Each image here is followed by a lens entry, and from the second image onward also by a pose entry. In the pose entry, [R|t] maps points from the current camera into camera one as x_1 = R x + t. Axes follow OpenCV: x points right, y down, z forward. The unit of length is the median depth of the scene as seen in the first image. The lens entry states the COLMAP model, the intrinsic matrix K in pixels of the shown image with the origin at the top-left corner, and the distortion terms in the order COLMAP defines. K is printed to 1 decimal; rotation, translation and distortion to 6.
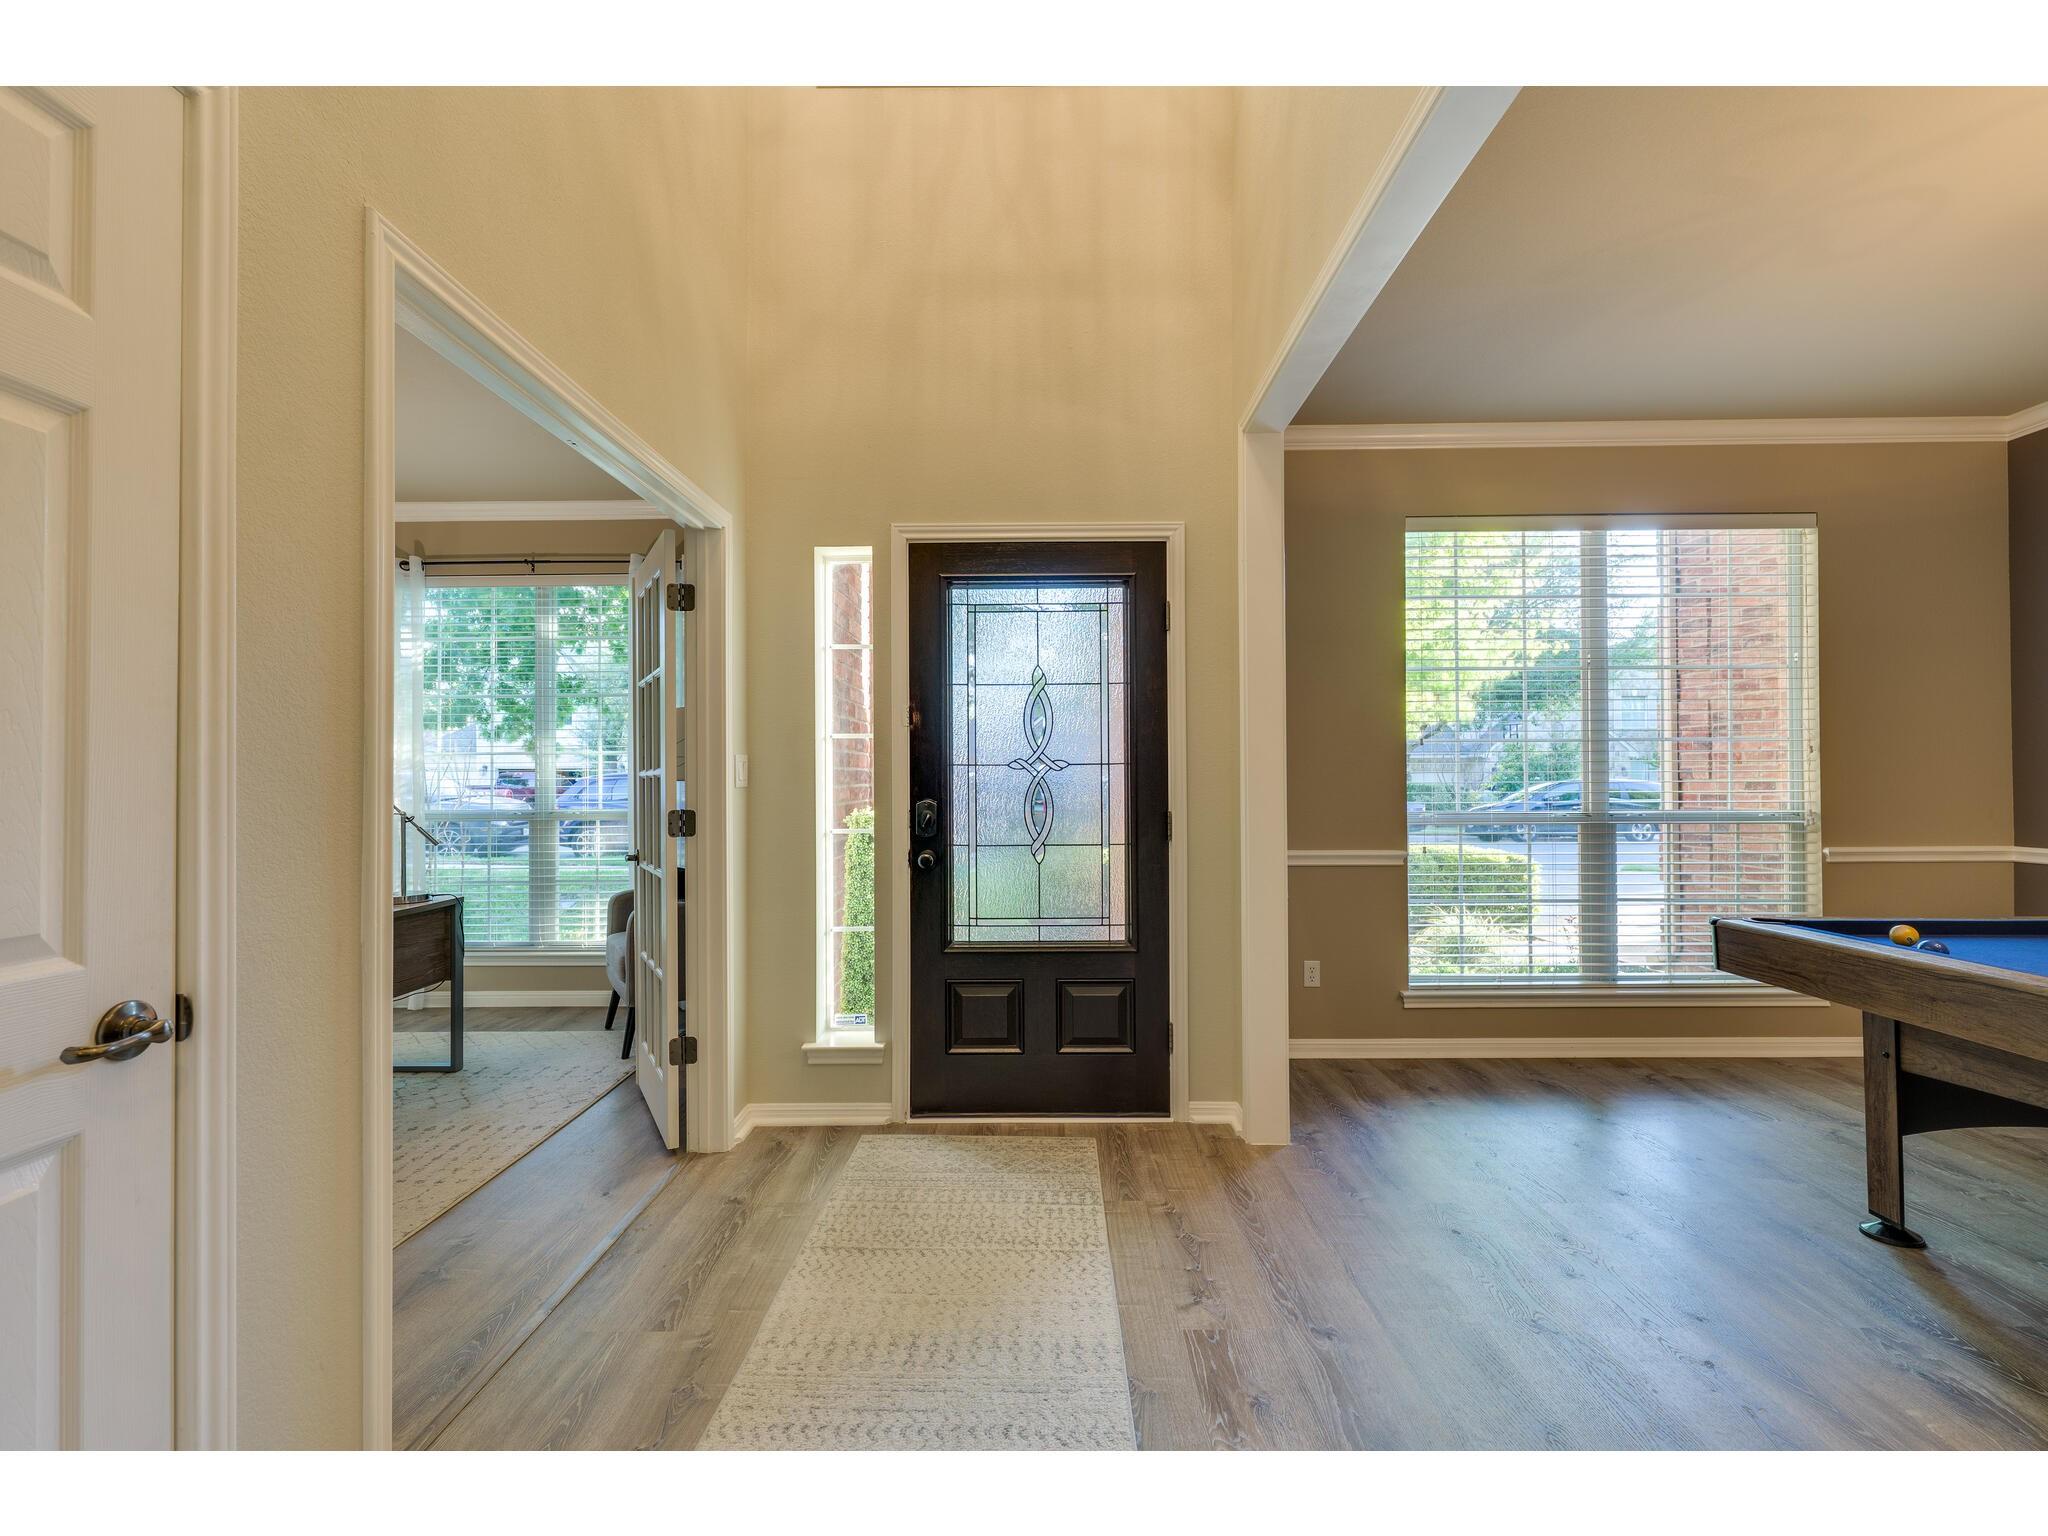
lens RADIAL K [[894.1, 0, 1032.7], [0, 894.1, 774.1], [0, 0, 1]] dist [-0.001176, -0.000059]
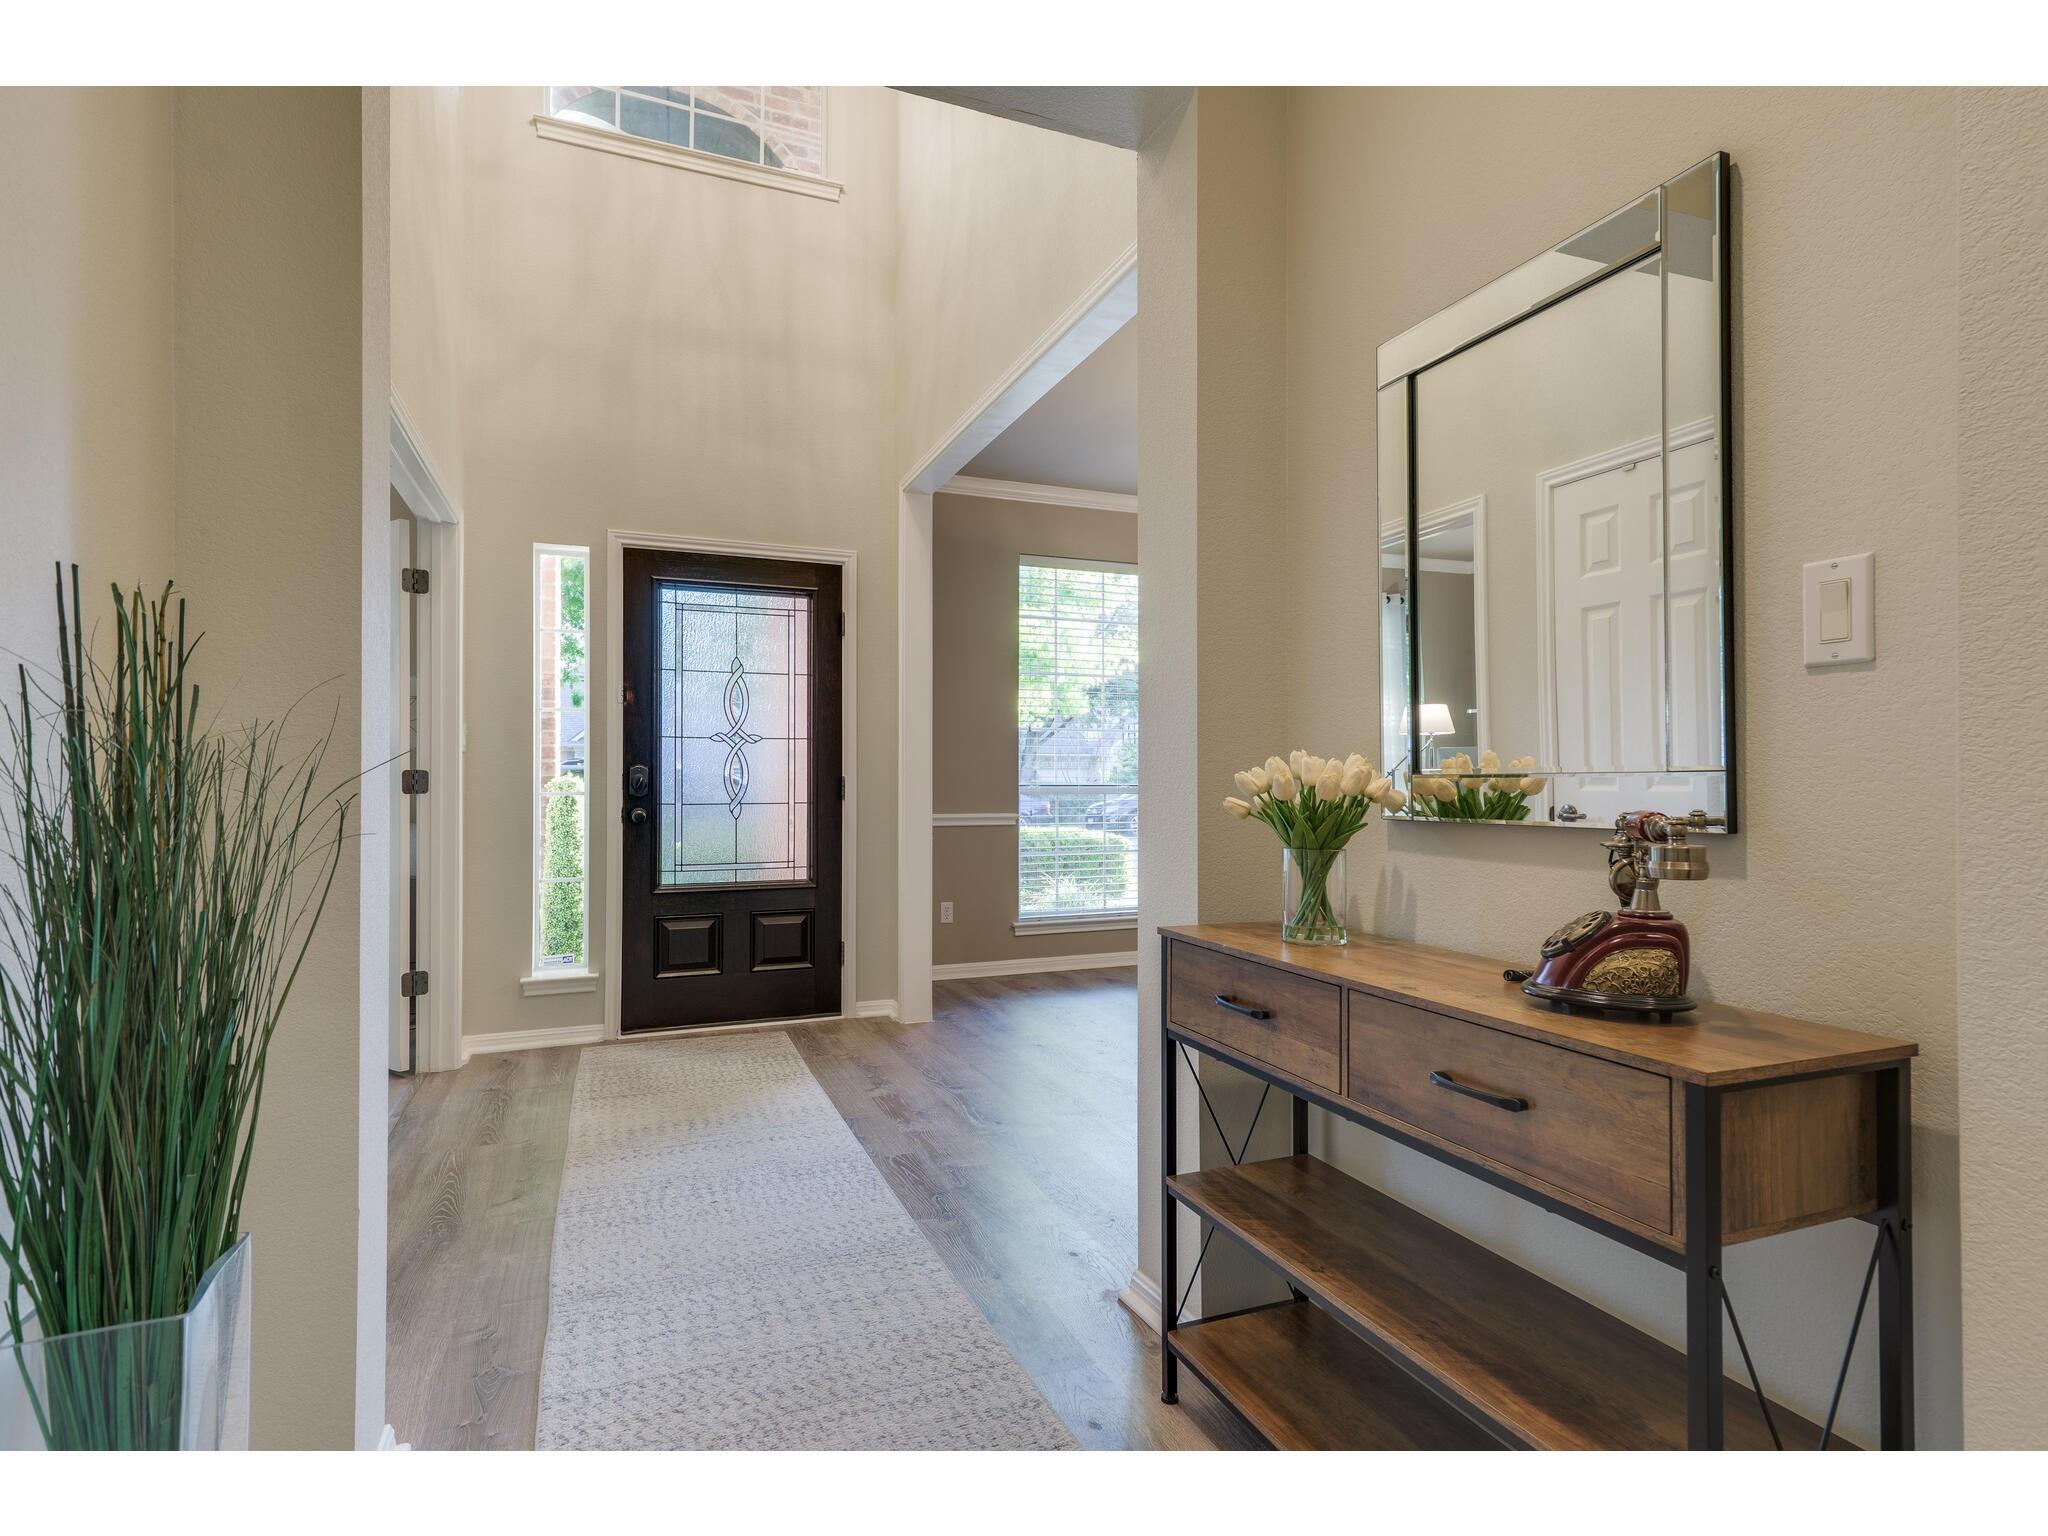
lens RADIAL K [[1034.9, 0, 1062.1], [0, 1034.9, 771.5], [0, 0, 1]] dist [-0.000322, 0.000451]
pose [[0.913027, 0.008666, 0.407807, -0.164958], [-0.007692, 0.999962, -0.004027, 0.037776], [-0.407826, 0.000540, 0.913059, -0.480461]]
